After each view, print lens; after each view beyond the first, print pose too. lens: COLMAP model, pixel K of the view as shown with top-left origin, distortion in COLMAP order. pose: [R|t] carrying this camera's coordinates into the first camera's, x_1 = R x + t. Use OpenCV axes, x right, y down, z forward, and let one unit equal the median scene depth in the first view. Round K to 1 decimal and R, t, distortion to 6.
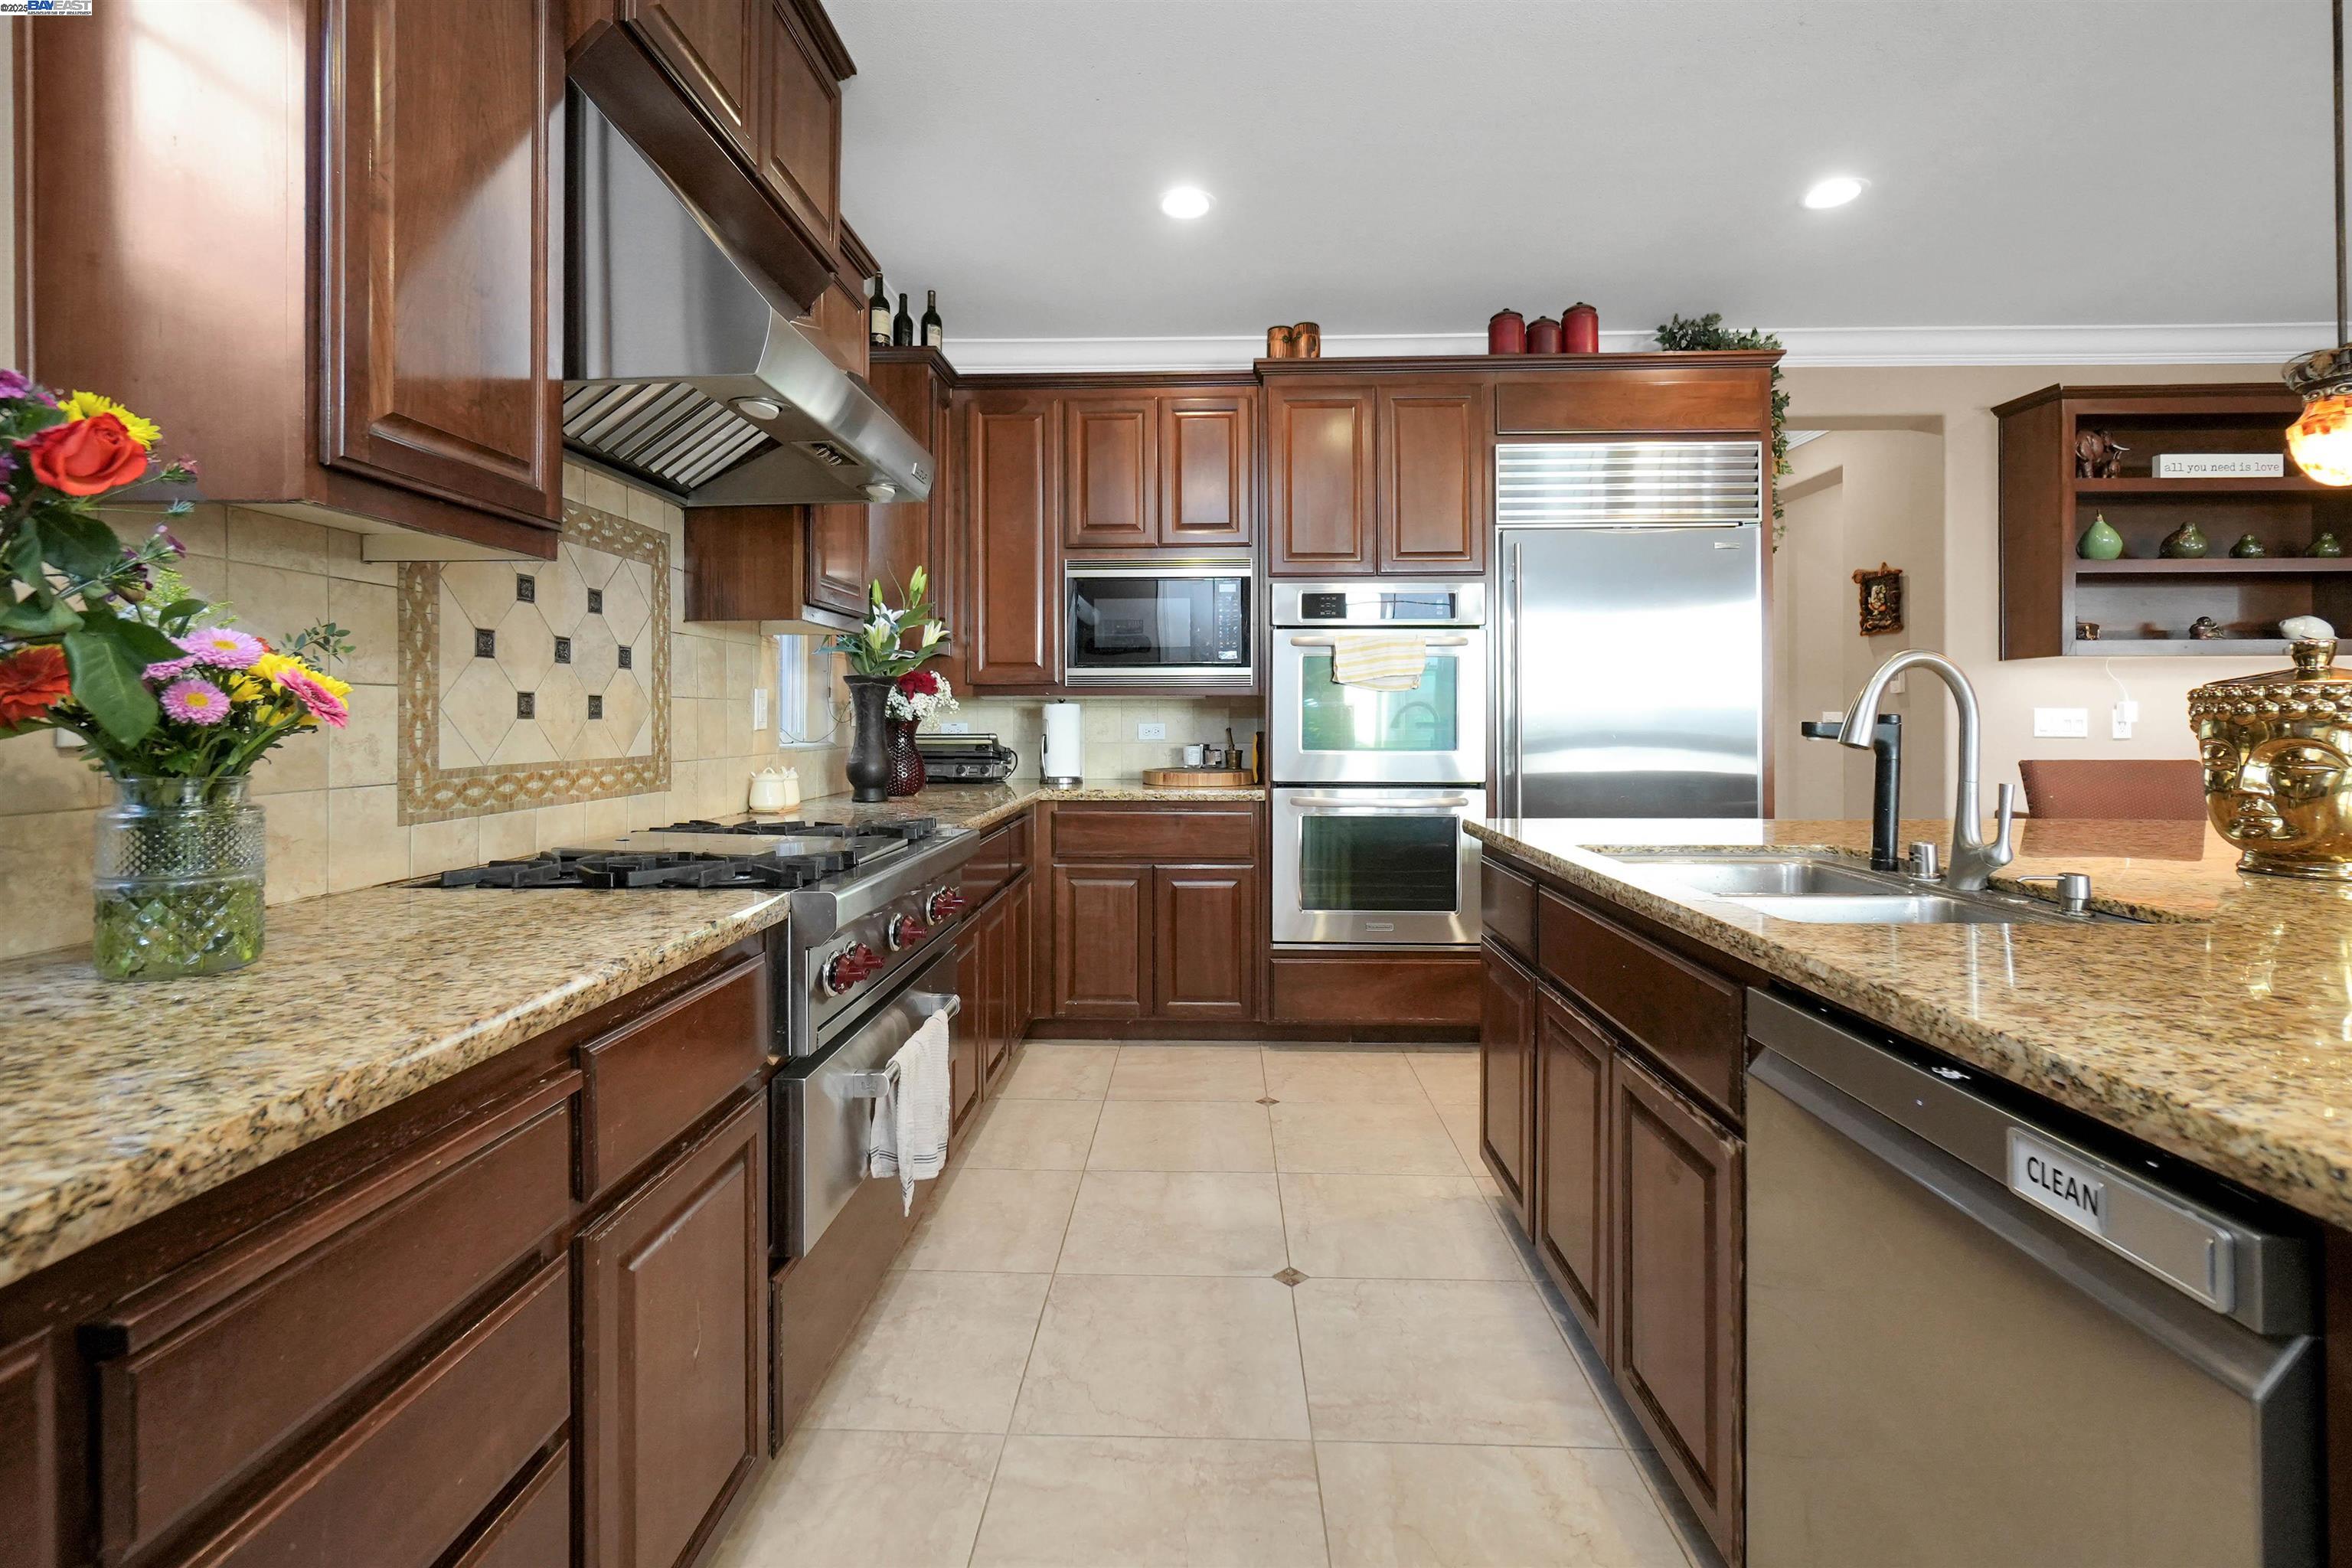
lens RADIAL K [[1040.8, 0, 1177.3], [0, 1040.8, 718.9], [0, 0, 1]] dist [-0.001261, -0.000128]
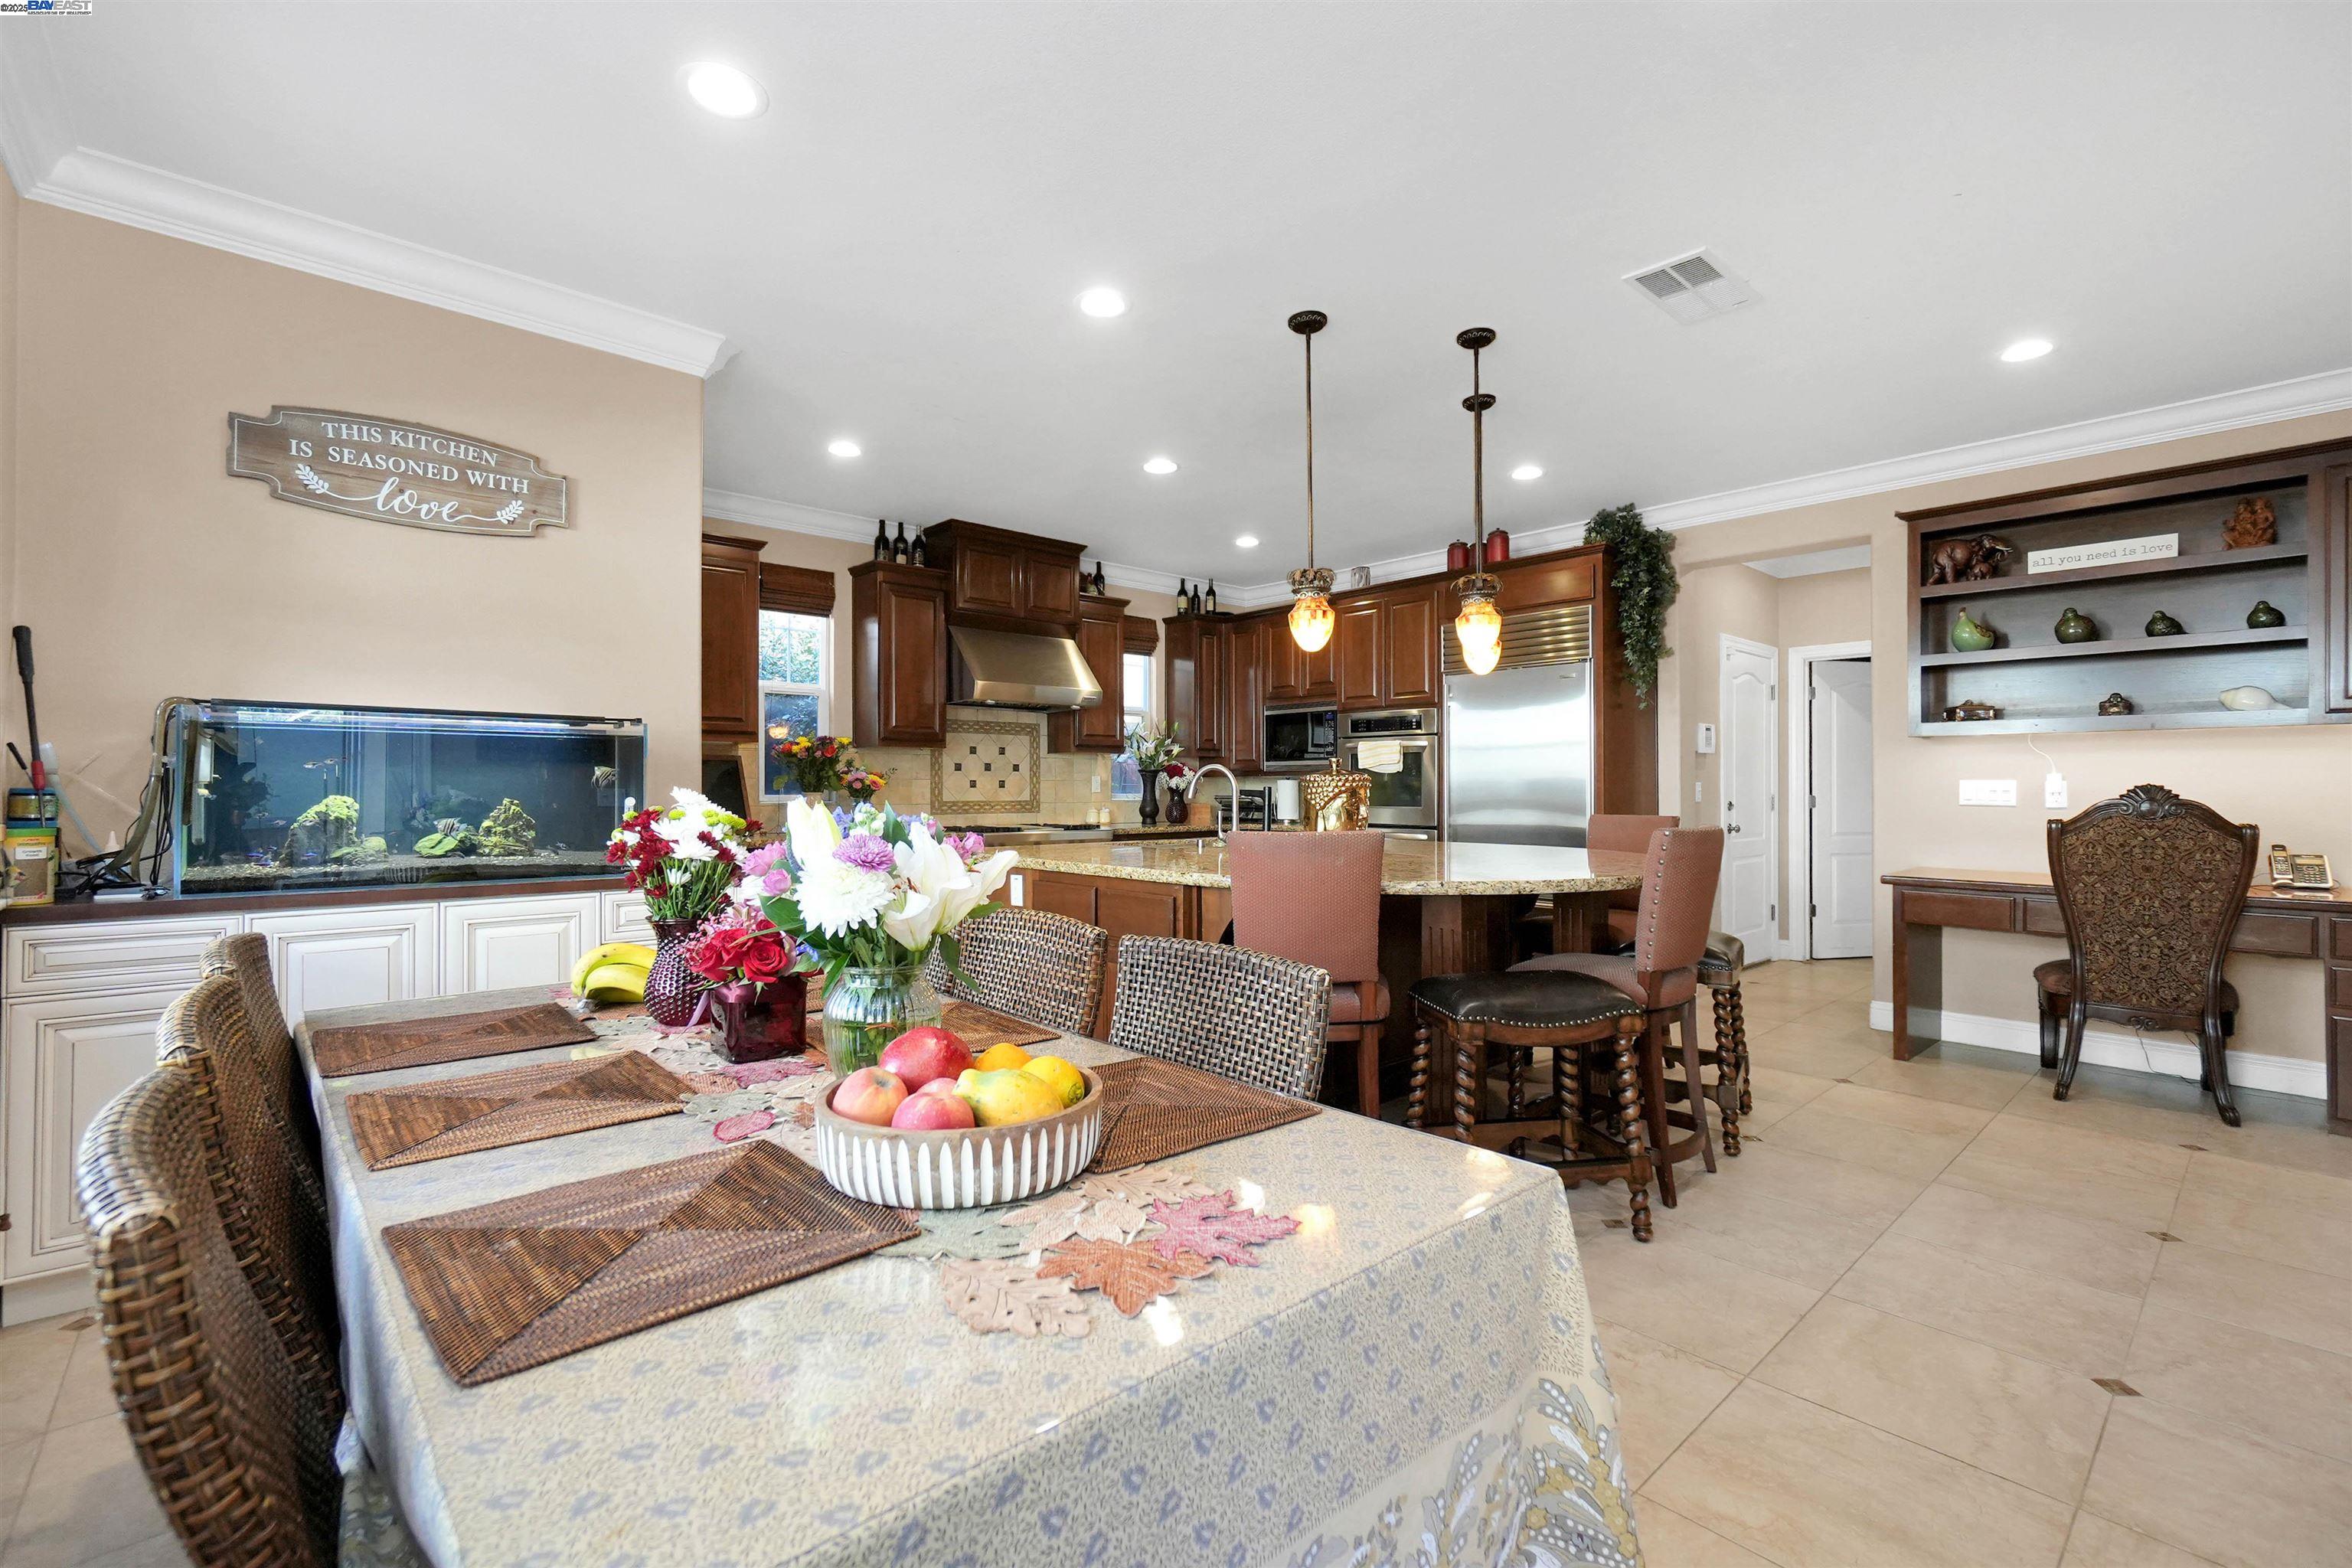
lens RADIAL K [[1017.0, 0, 1171.8], [0, 1017.0, 793.0], [0, 0, 1]] dist [-0.007323, 0.000246]
pose [[0.695868, 0.003070, -0.718163, 1.931407], [-0.002133, 0.999995, 0.002208, 0.006827], [0.718167, -0.000005, 0.695871, -0.750628]]
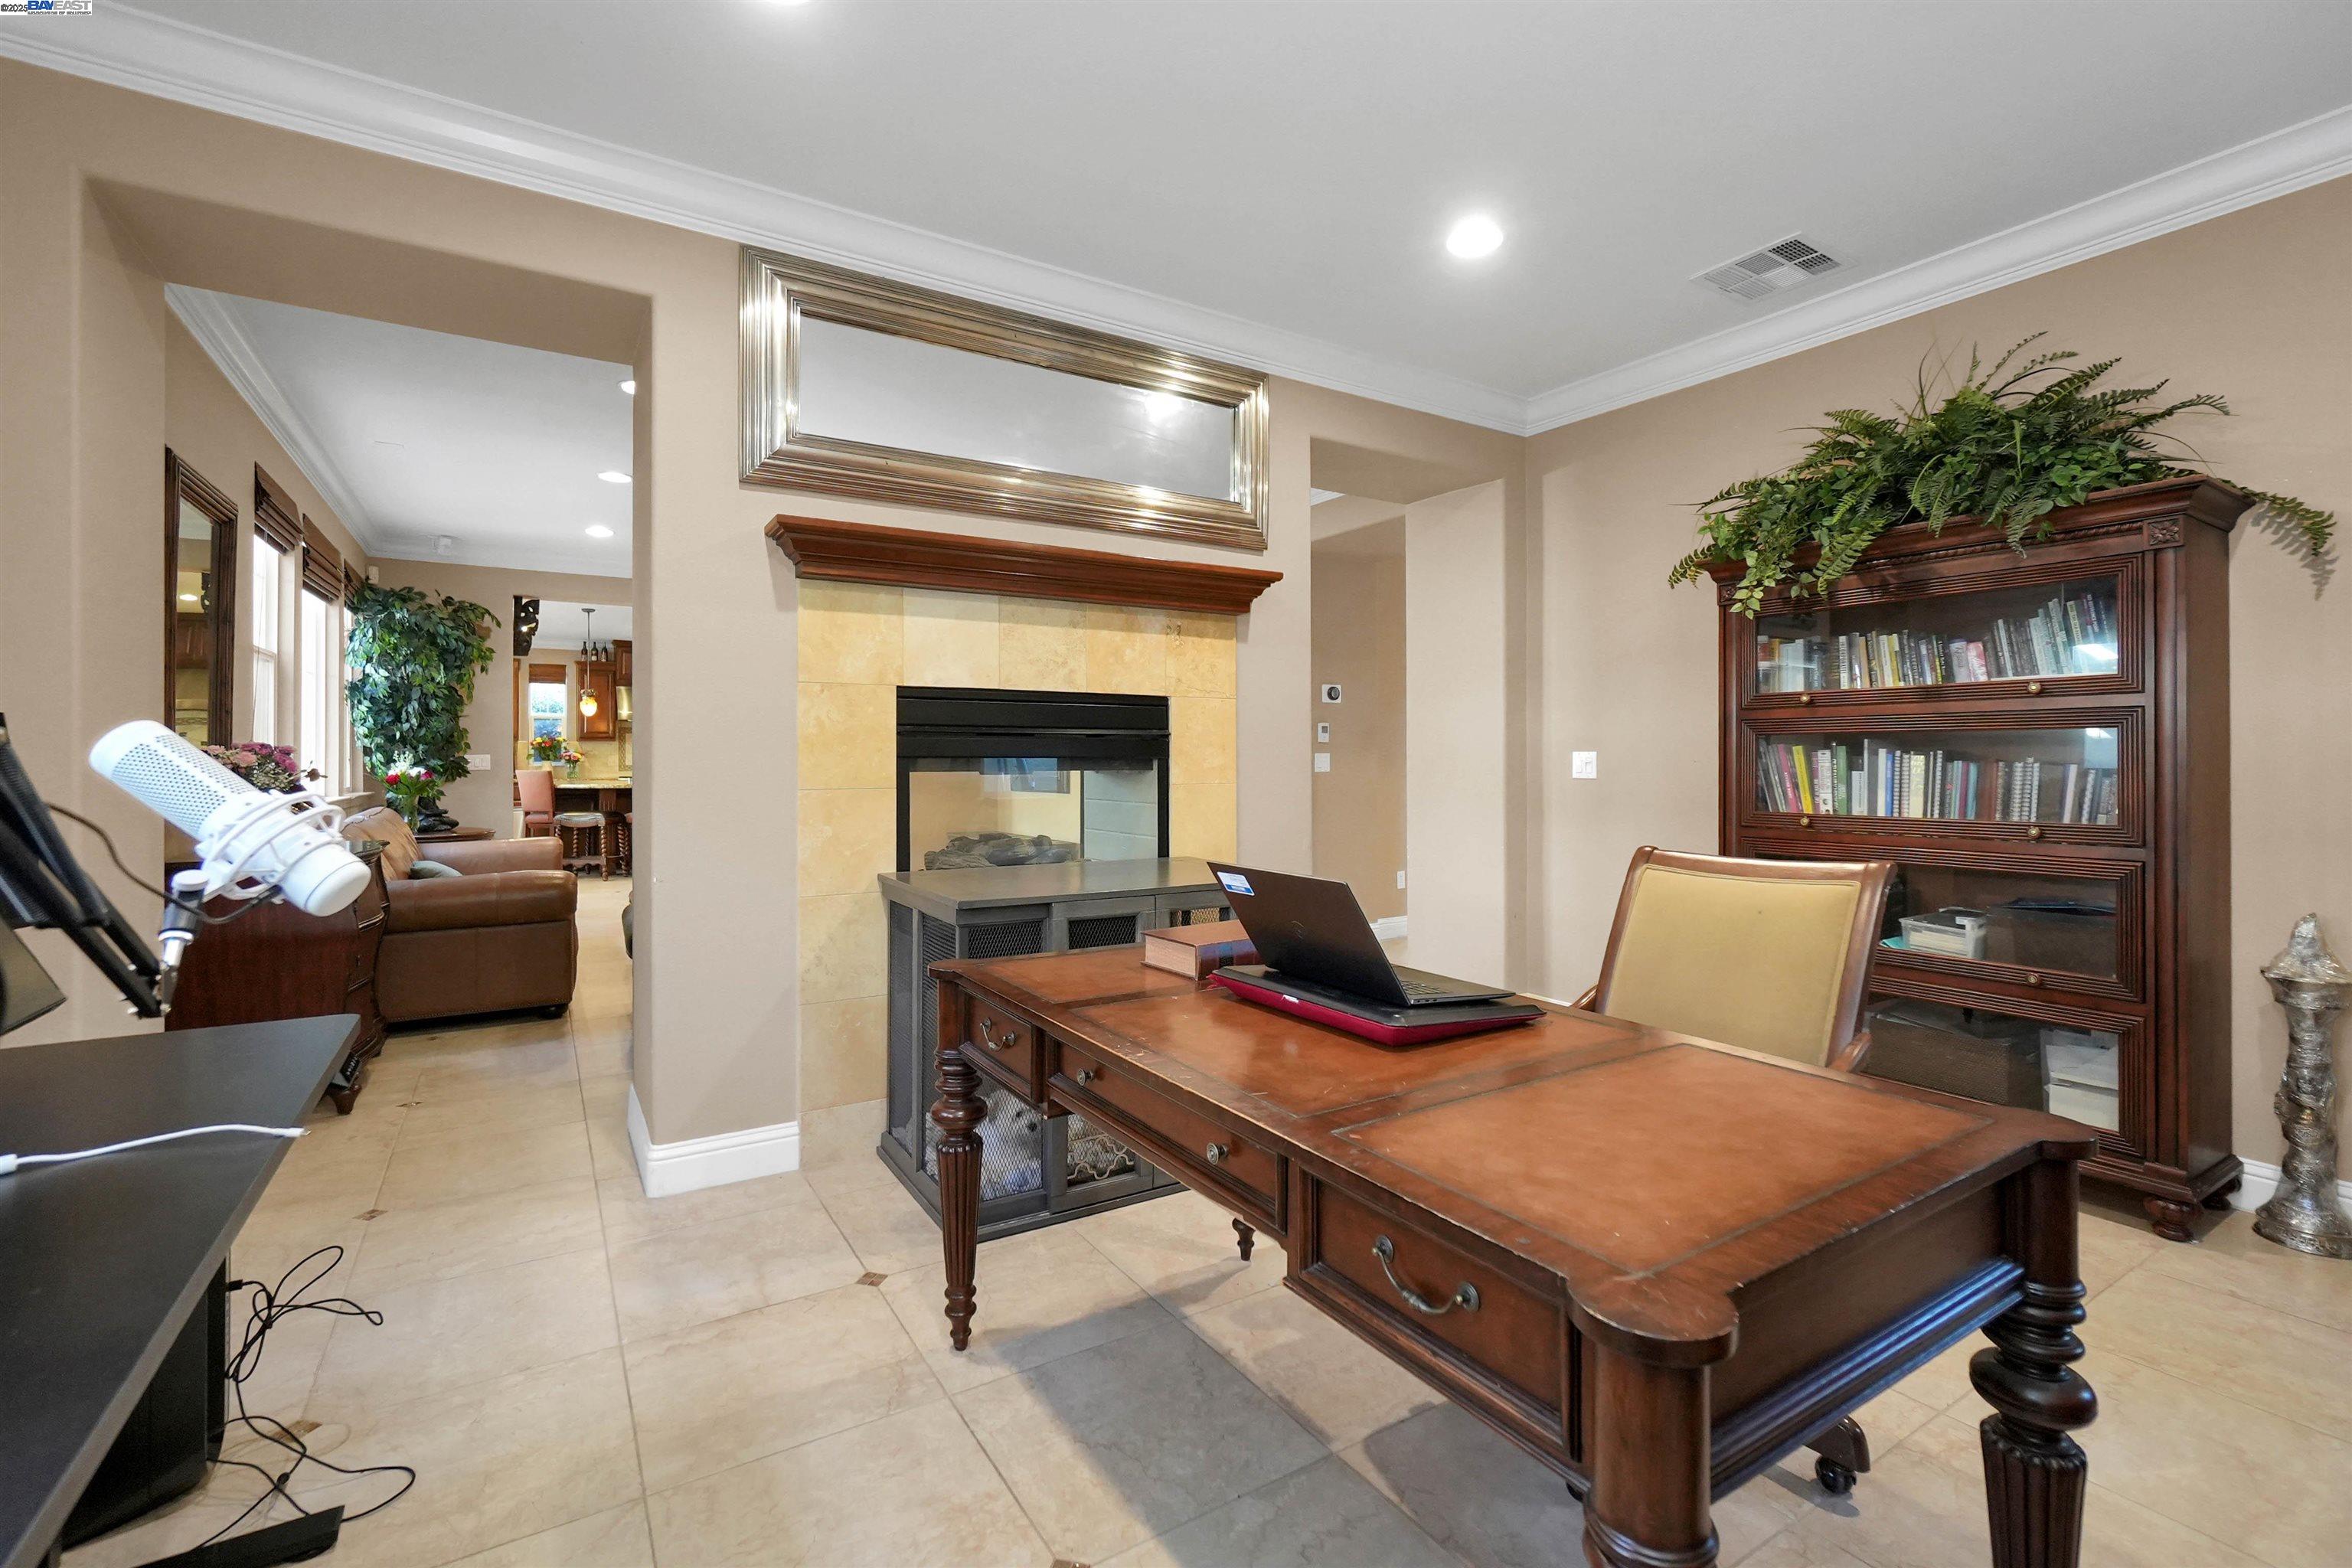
lens RADIAL K [[1019.5, 0, 1168.9], [0, 1019.5, 779.3], [0, 0, 1]] dist [-0.002499, -0.000138]
pose [[0.554120, 0.016596, -0.832271, 6.427633], [-0.002063, 0.999826, 0.018563, 0.001509], [0.832434, -0.008569, 0.554058, 0.076515]]
